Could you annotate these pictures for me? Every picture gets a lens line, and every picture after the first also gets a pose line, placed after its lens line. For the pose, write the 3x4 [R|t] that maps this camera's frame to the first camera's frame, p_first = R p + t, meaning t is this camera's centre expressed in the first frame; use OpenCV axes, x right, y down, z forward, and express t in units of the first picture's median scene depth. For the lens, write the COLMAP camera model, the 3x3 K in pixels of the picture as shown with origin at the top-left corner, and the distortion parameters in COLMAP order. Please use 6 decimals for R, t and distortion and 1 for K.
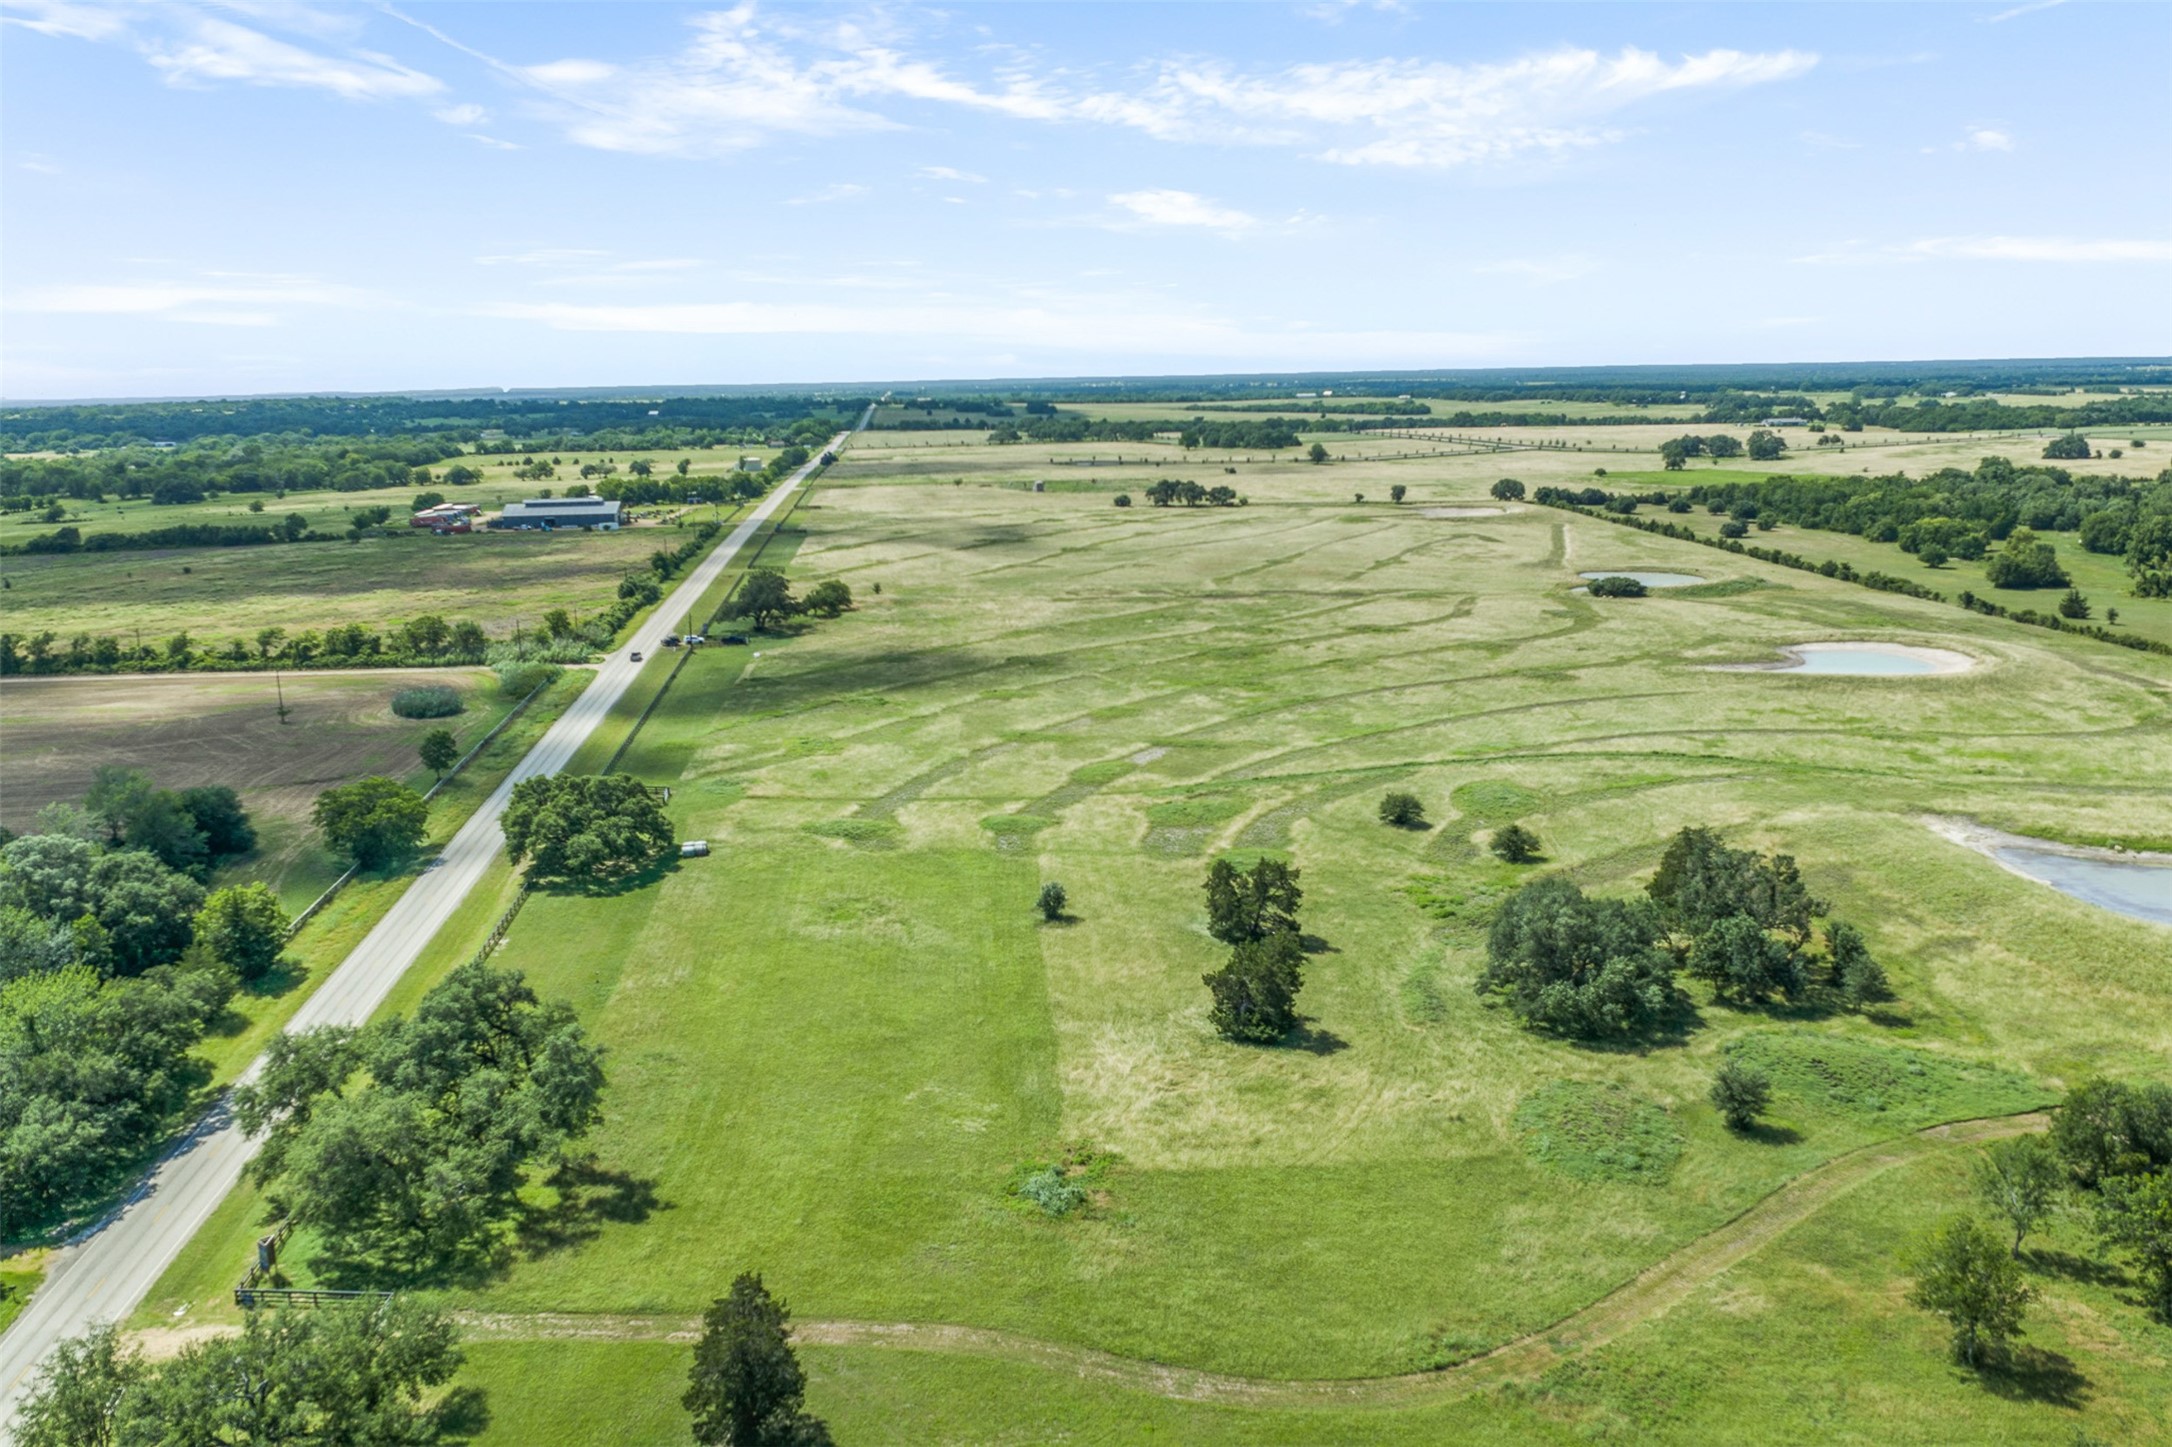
lens RADIAL K [[1763.0, 0, 1077.0], [0, 1763.0, 724.7], [0, 0, 1]] dist [0.006236, -0.000478]
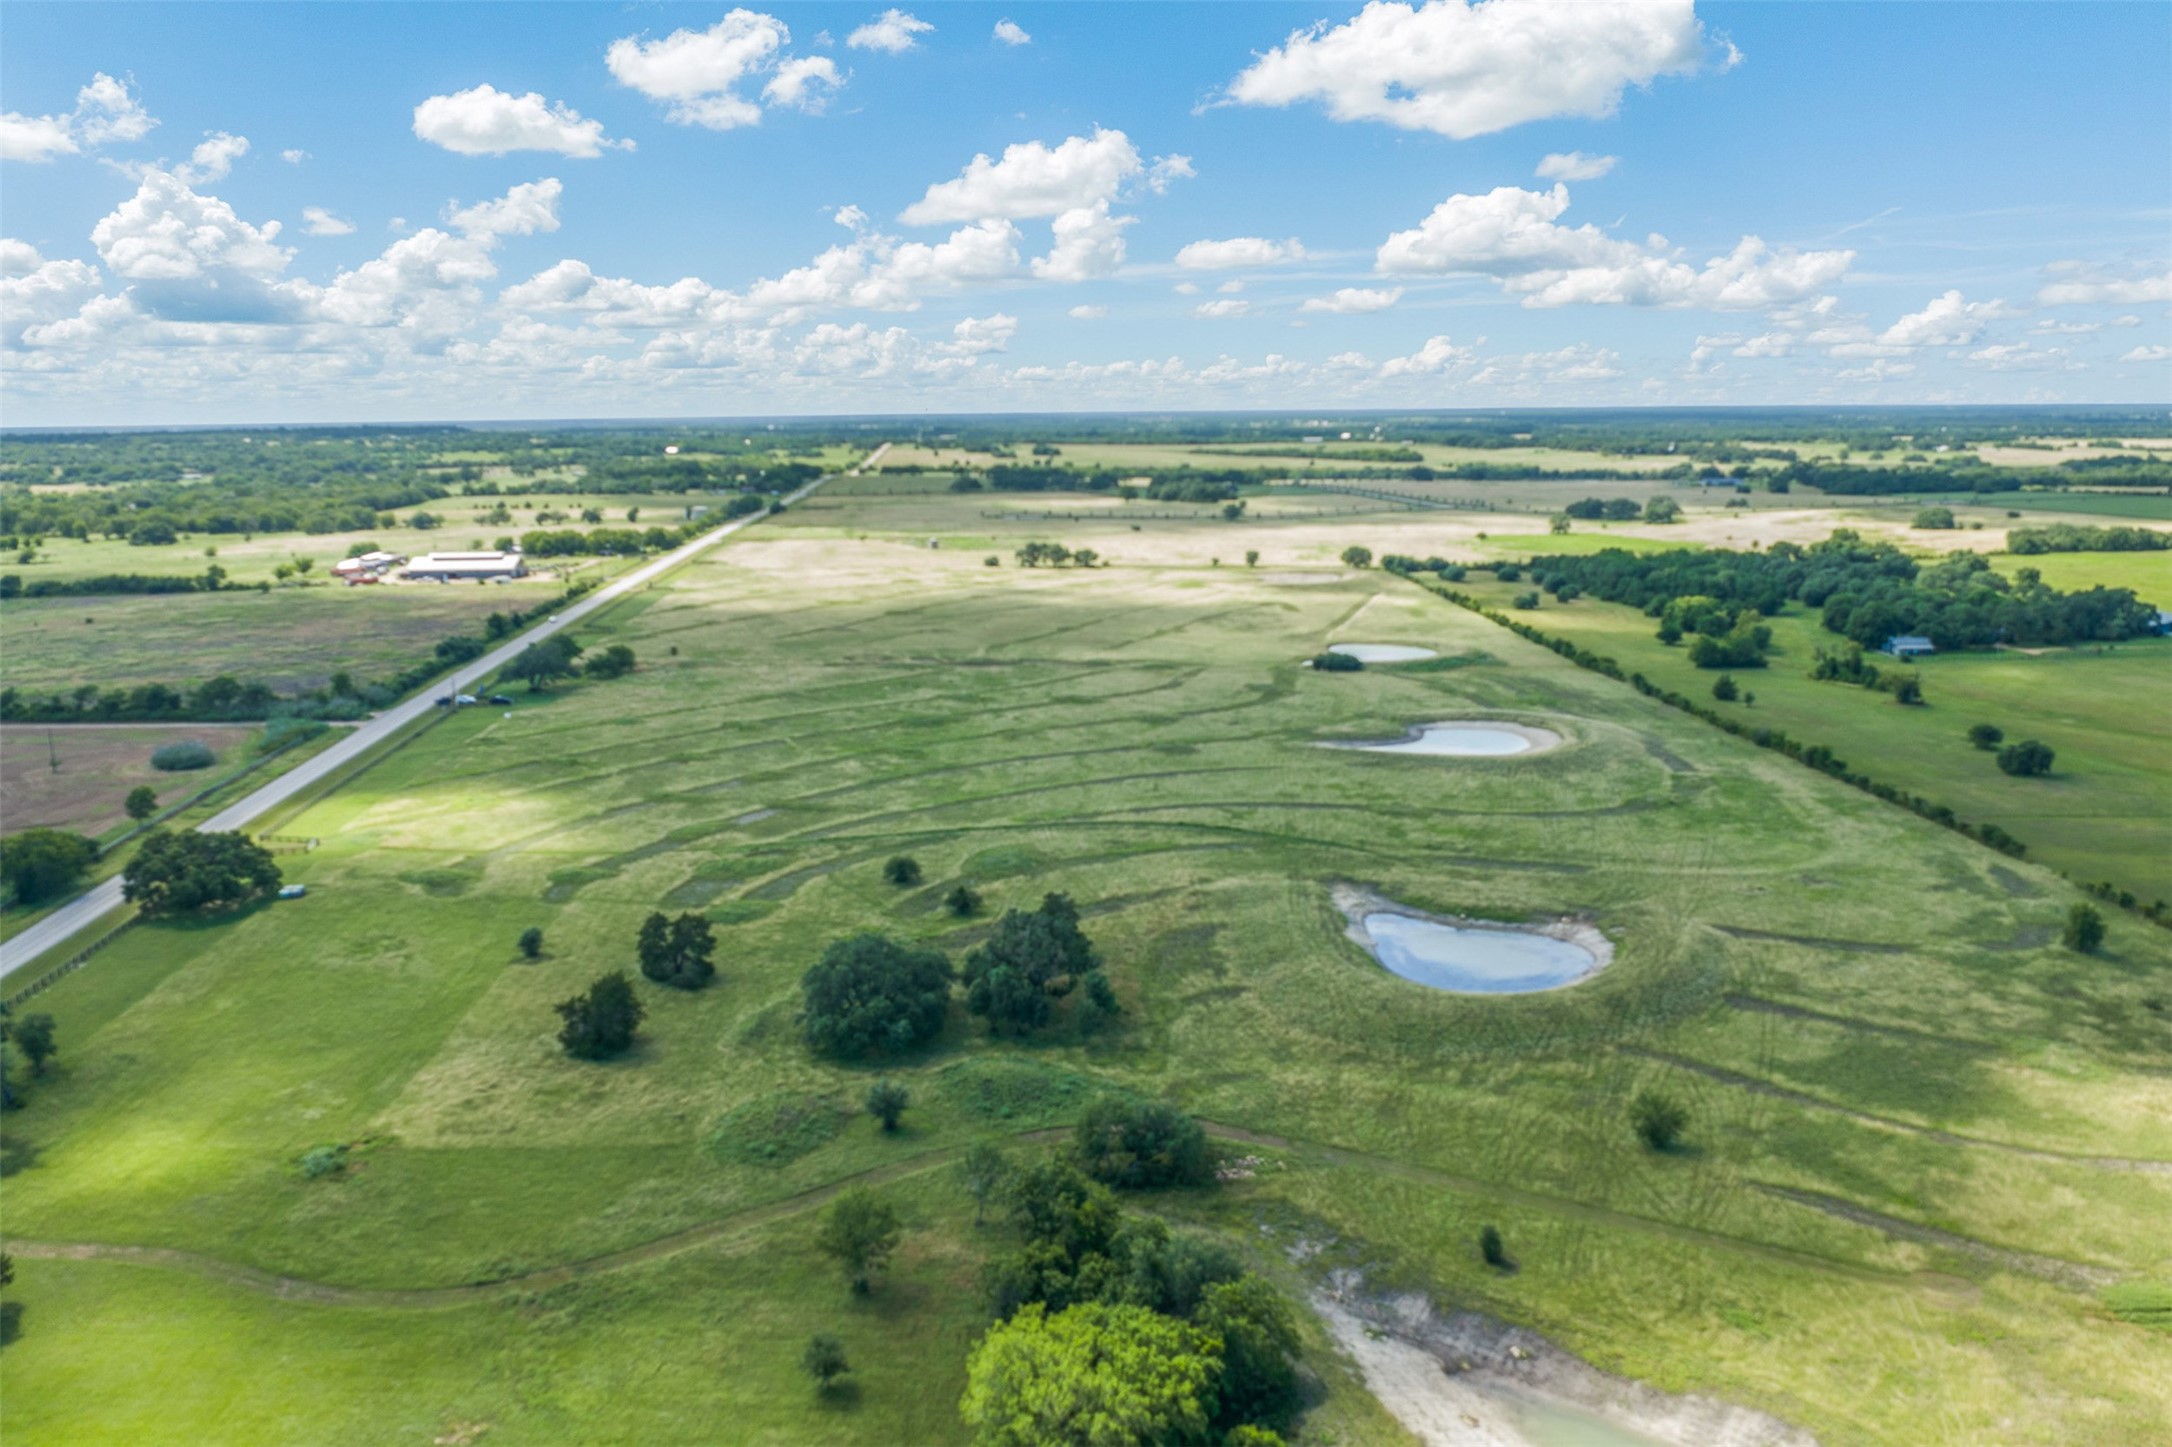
lens RADIAL K [[1763.0, 0, 1096.8], [0, 1763.0, 722.6], [0, 0, 1]] dist [0.006236, -0.000478]
pose [[0.999337, 0.018258, -0.031495, 0.127172], [-0.018770, 0.999695, -0.016055, -0.012831], [0.031192, 0.016636, 0.999375, -0.071155]]
